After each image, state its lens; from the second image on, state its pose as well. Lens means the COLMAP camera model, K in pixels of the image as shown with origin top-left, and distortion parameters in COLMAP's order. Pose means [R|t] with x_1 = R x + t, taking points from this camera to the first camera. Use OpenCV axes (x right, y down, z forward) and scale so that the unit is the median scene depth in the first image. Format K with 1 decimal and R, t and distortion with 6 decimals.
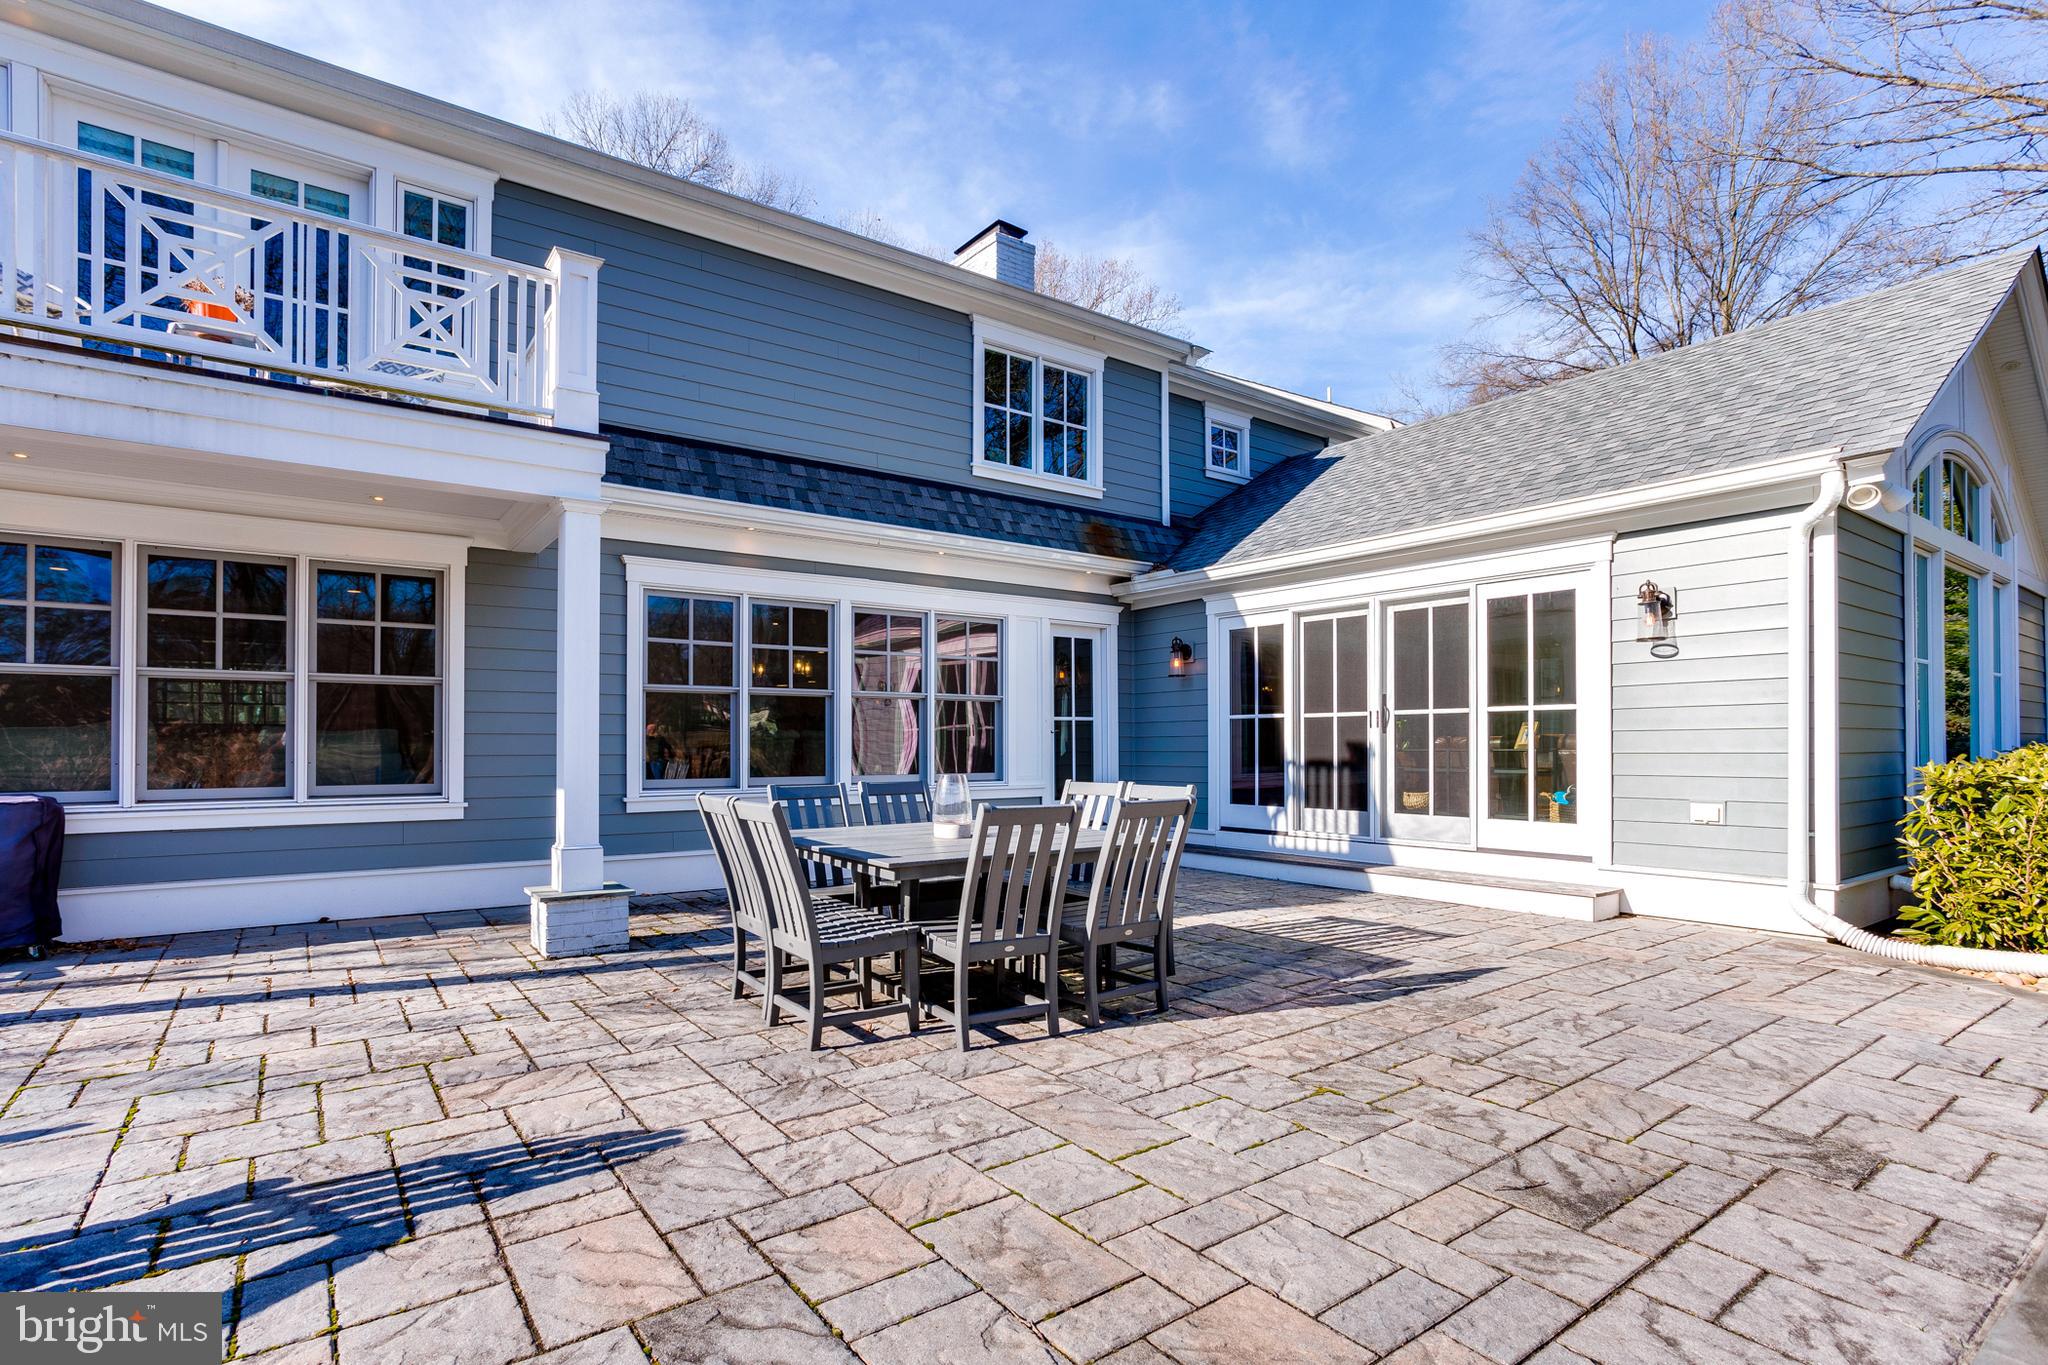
lens RADIAL K [[977.8, 0, 963.4], [0, 977.8, 679.2], [0, 0, 1]] dist [-0.014081, 0.000068]
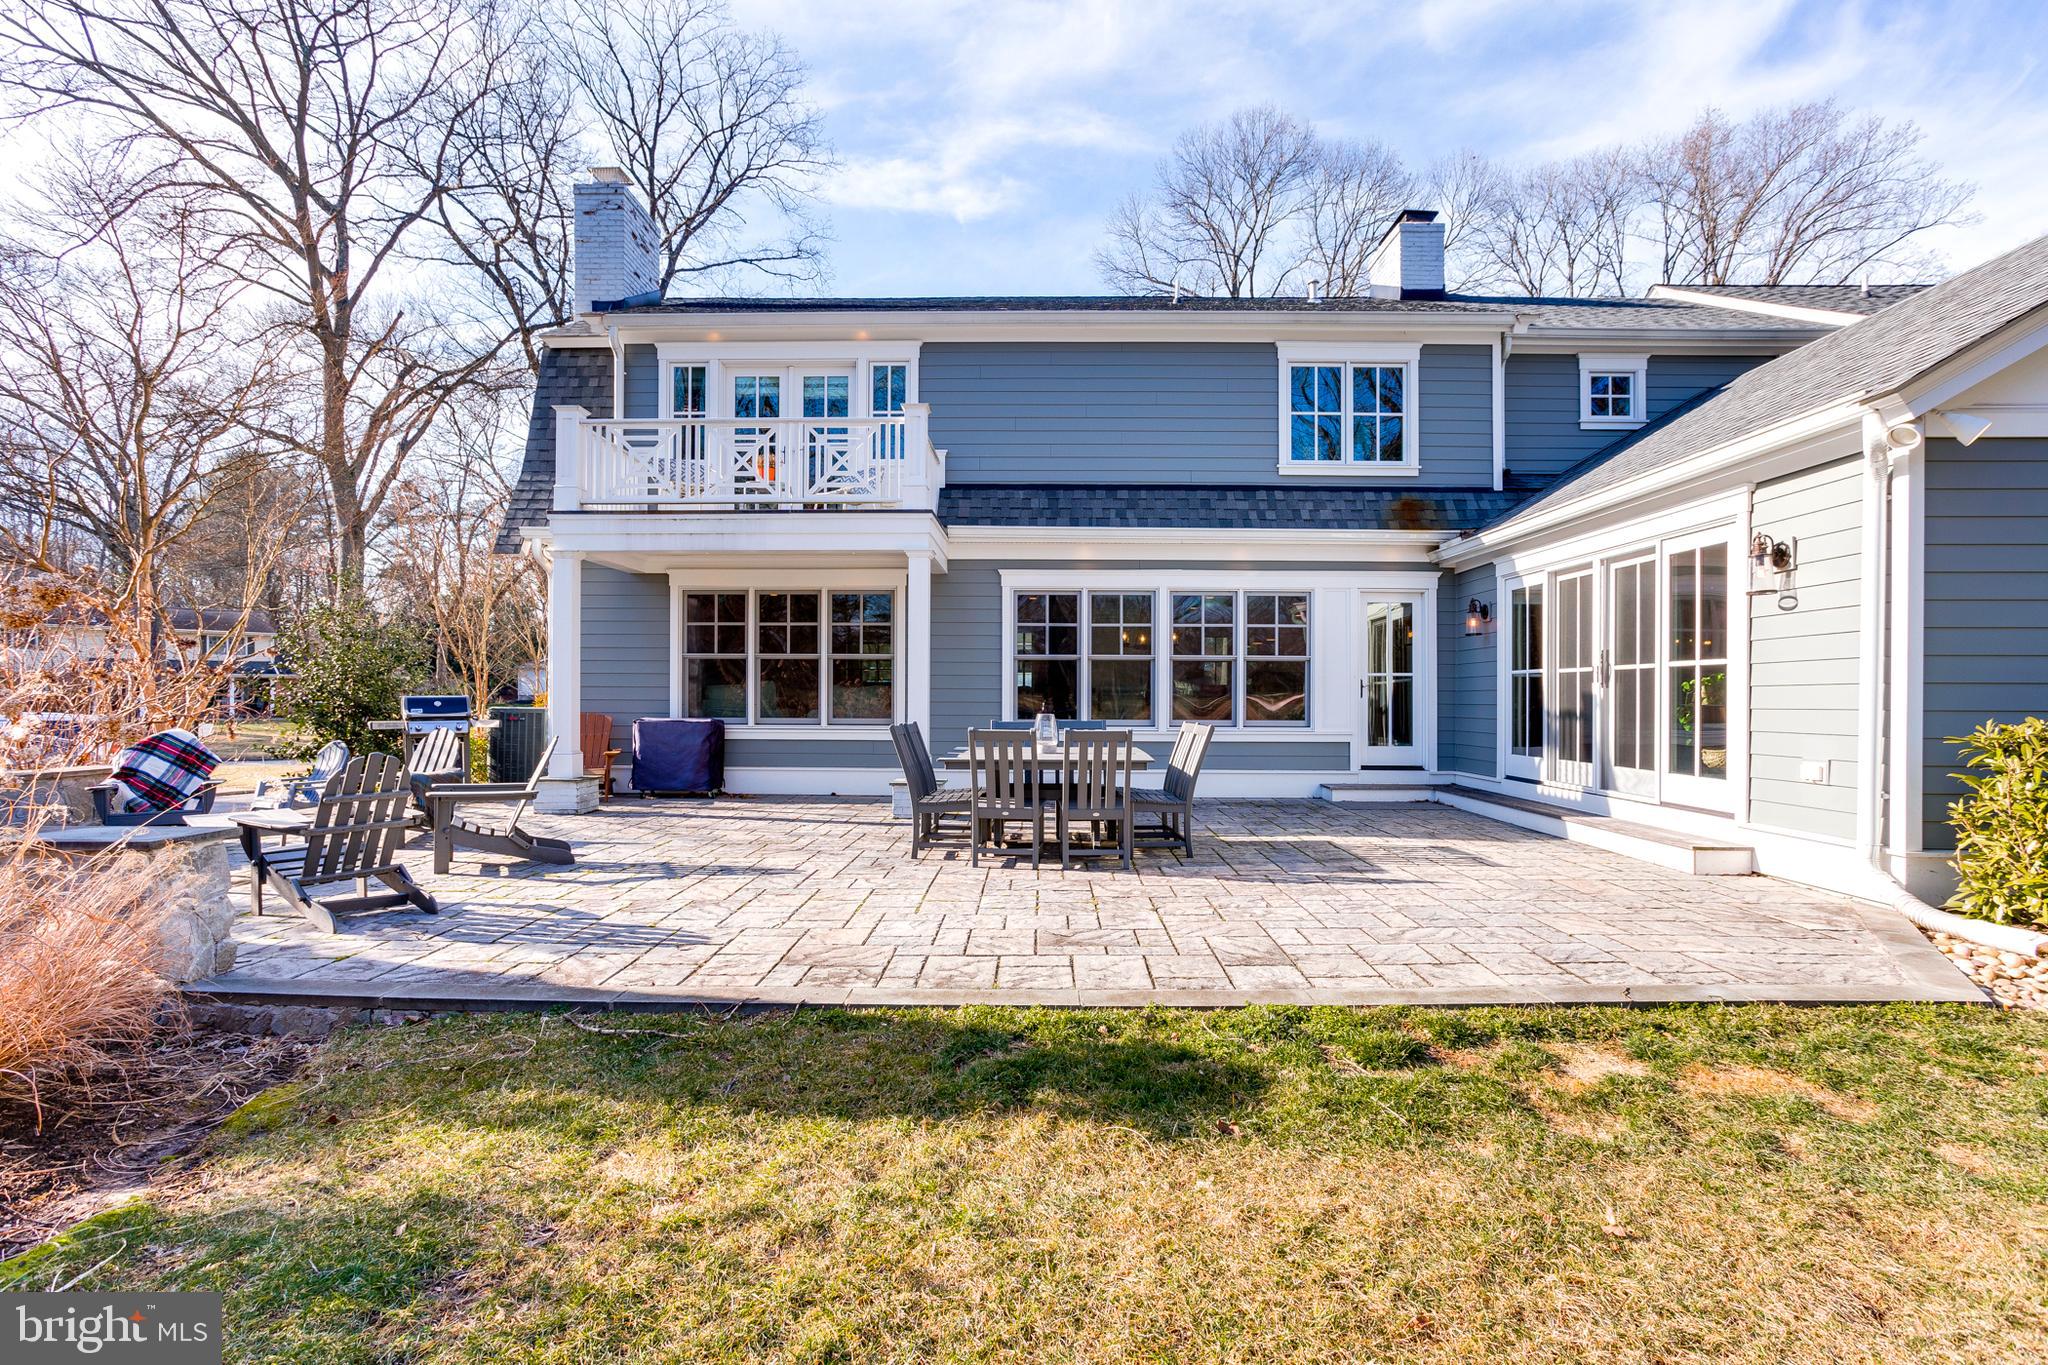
lens RADIAL K [[865.5, 0, 978.5], [0, 865.5, 637.3], [0, 0, 1]] dist [-0.005833, 0.000222]
pose [[0.816212, -0.033474, -0.576782, 0.409991], [0.032322, 0.999402, -0.012261, -0.007956], [0.576847, -0.008636, 0.816806, -0.120604]]
